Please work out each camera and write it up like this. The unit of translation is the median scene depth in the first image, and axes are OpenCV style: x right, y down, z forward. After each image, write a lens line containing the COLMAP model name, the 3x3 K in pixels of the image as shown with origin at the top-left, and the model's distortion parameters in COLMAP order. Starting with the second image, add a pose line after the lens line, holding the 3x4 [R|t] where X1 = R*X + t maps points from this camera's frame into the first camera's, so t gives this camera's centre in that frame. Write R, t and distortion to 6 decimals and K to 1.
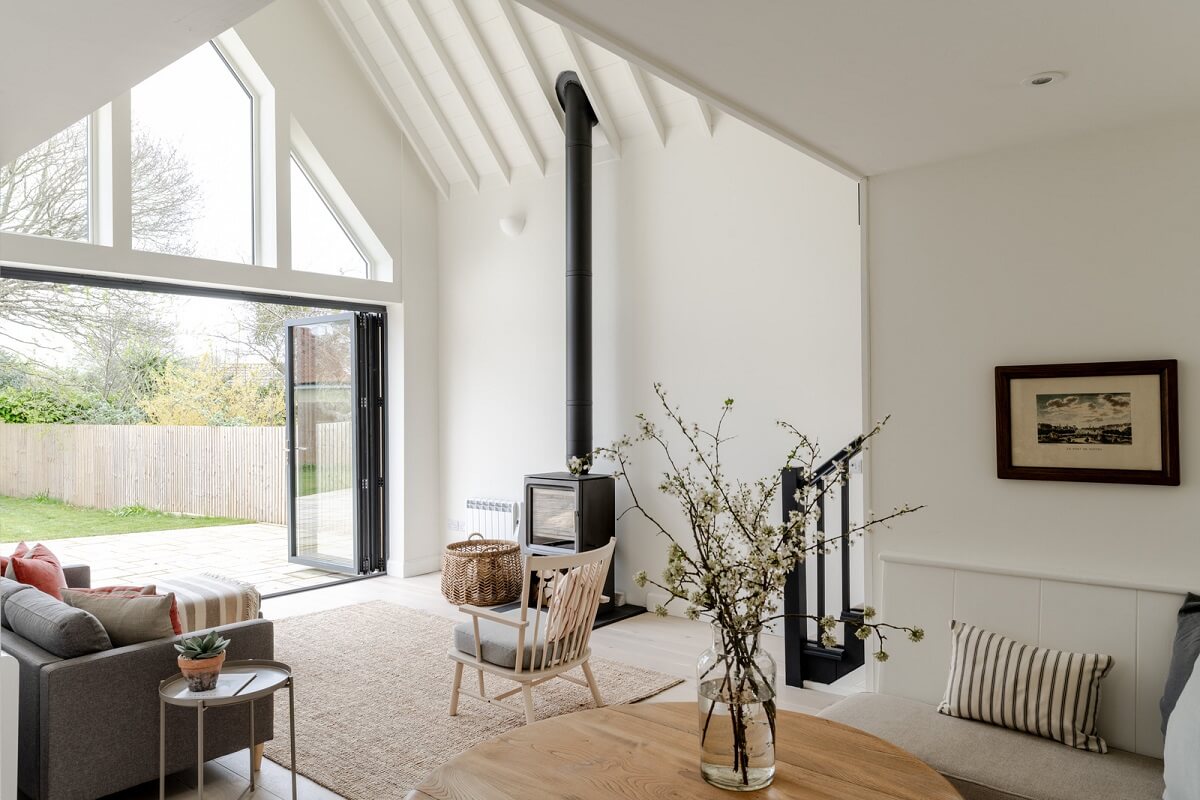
lens RADIAL K [[790.5, 0, 581.5], [0, 790.5, 399.9], [0, 0, 1]] dist [0.004086, -0.005397]
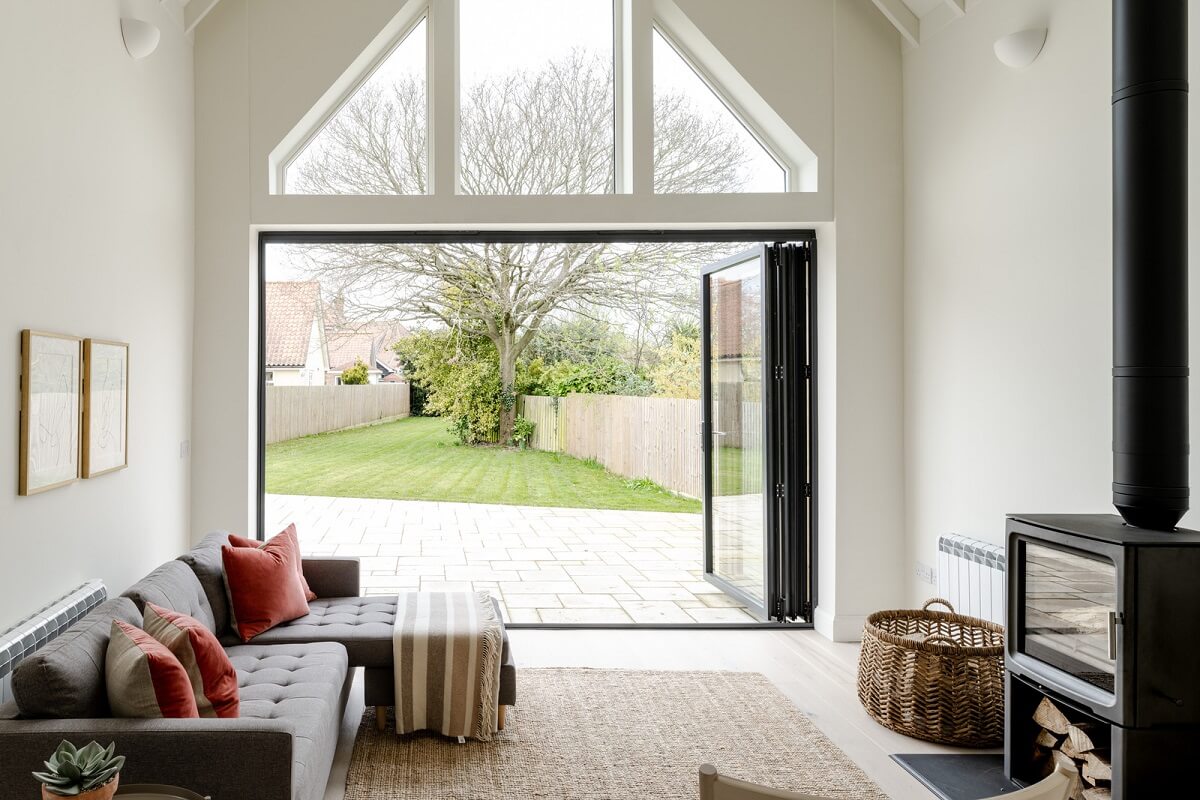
lens RADIAL K [[829.9, 0, 400.6], [0, 829.9, 369.7], [0, 0, 1]] dist [-0.000561, -0.006682]
pose [[0.650392, -0.005032, -0.759582, 0.077334], [0.003283, 0.999987, -0.003814, 0.003184], [0.759592, -0.000013, 0.650400, 0.348726]]
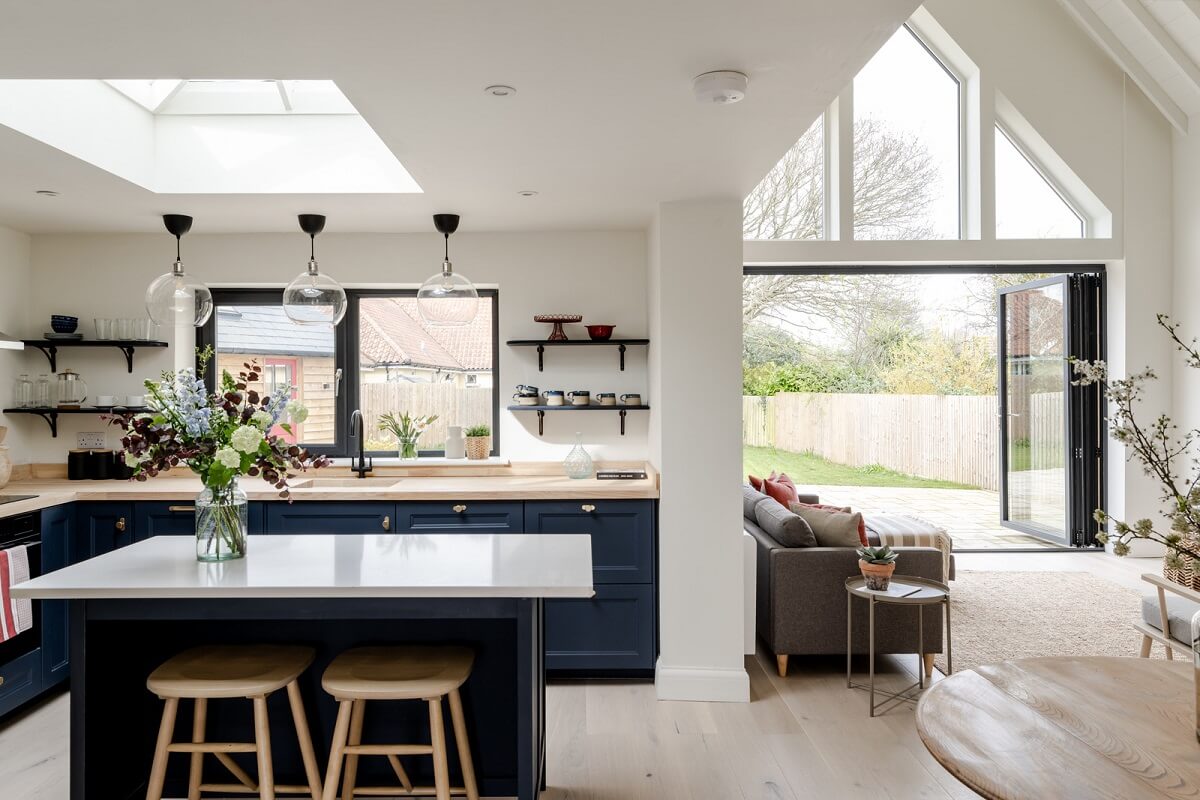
lens RADIAL K [[778.2, 0, 604.9], [0, 778.2, 380.4], [0, 0, 1]] dist [-0.010393, -0.002171]
pose [[0.653348, 0.002629, -0.757053, 0.075791], [0.004567, 0.999962, 0.007414, 0.011286], [0.757044, -0.008301, 0.653312, -0.055767]]
